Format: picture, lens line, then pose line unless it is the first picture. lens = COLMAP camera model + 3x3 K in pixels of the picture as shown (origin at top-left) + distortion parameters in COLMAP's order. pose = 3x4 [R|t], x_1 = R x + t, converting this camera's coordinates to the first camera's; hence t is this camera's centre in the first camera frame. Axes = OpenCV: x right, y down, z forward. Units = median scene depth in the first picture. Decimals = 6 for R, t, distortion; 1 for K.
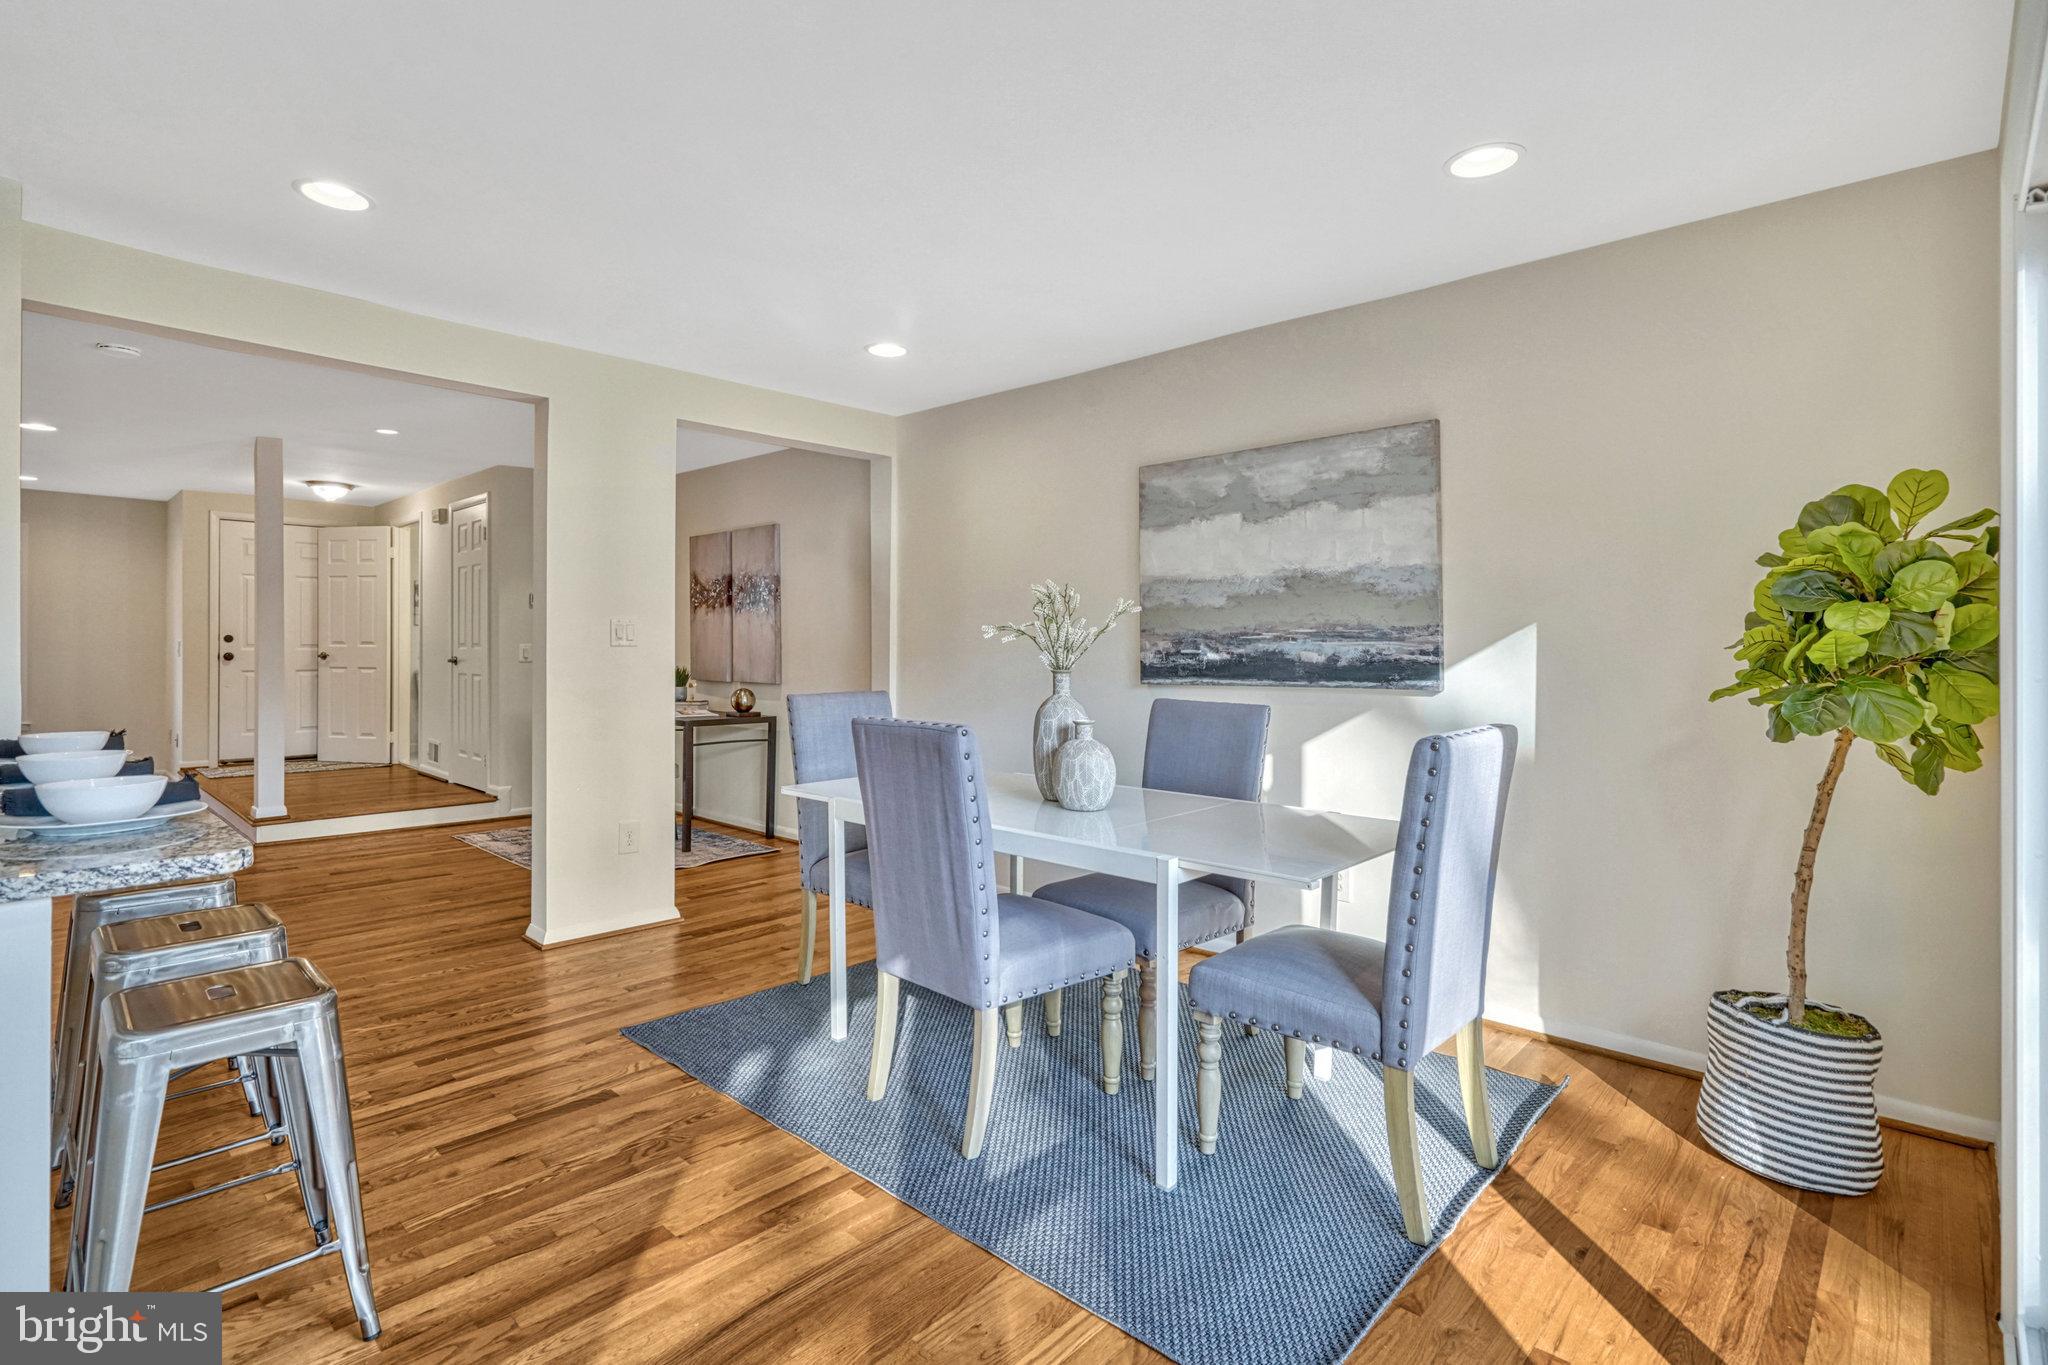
lens RADIAL K [[972.7, 0, 1022.1], [0, 972.7, 646.5], [0, 0, 1]] dist [-0.001284, -0.000412]
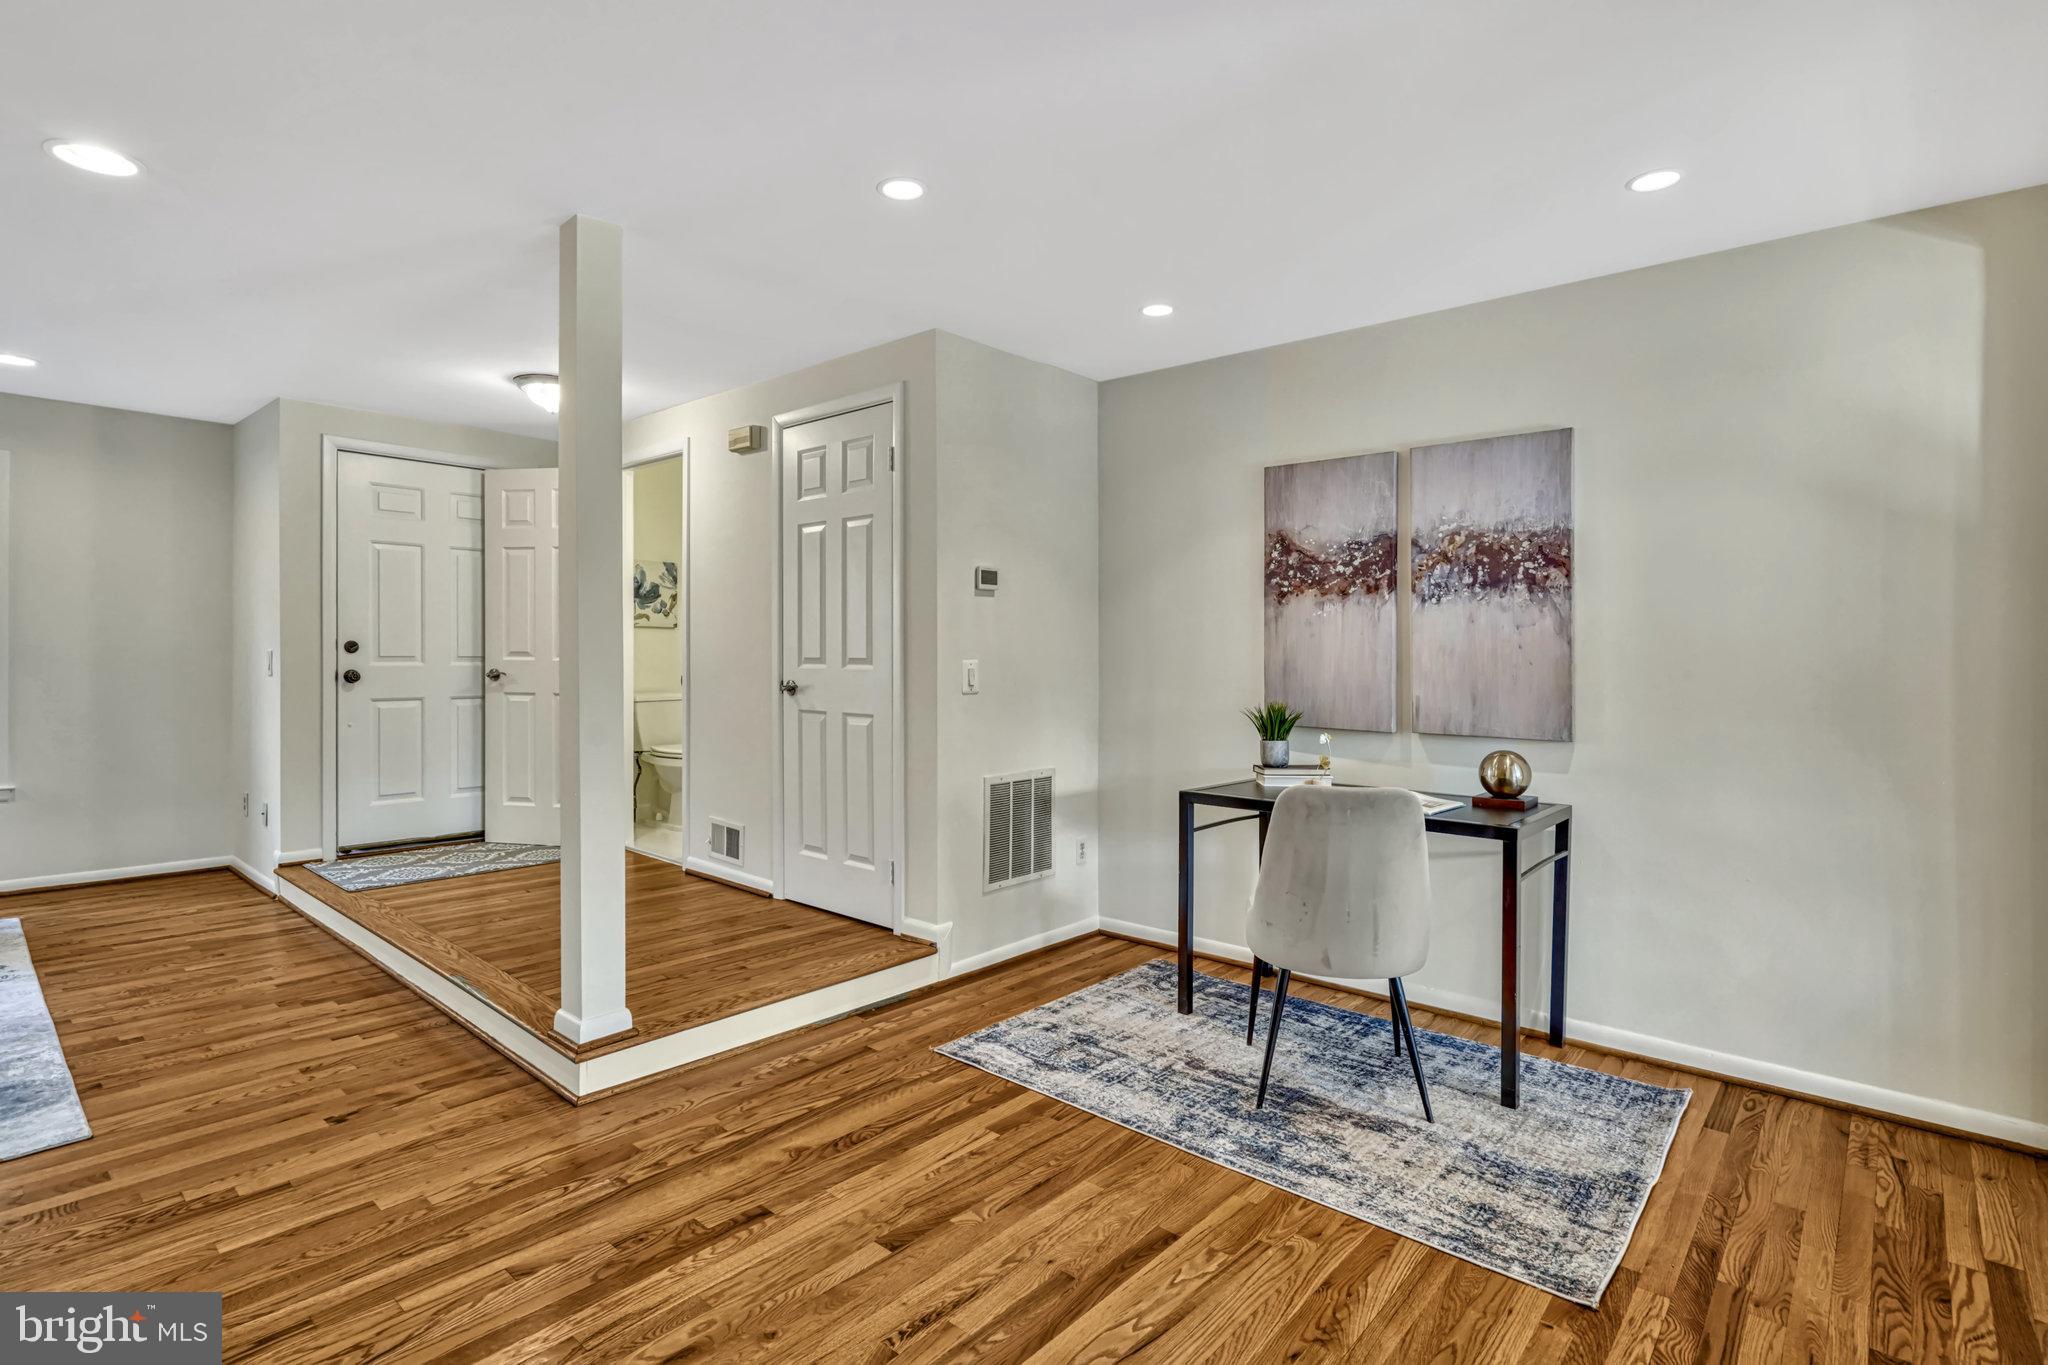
lens RADIAL K [[981.7, 0, 1028.1], [0, 981.7, 660.0], [0, 0, 1]] dist [-0.000453, 0.000170]
pose [[0.999439, 0.003394, 0.033333, -0.463379], [-0.003568, 0.999980, 0.005162, -0.005099], [-0.033315, -0.005278, 0.999431, 0.416835]]
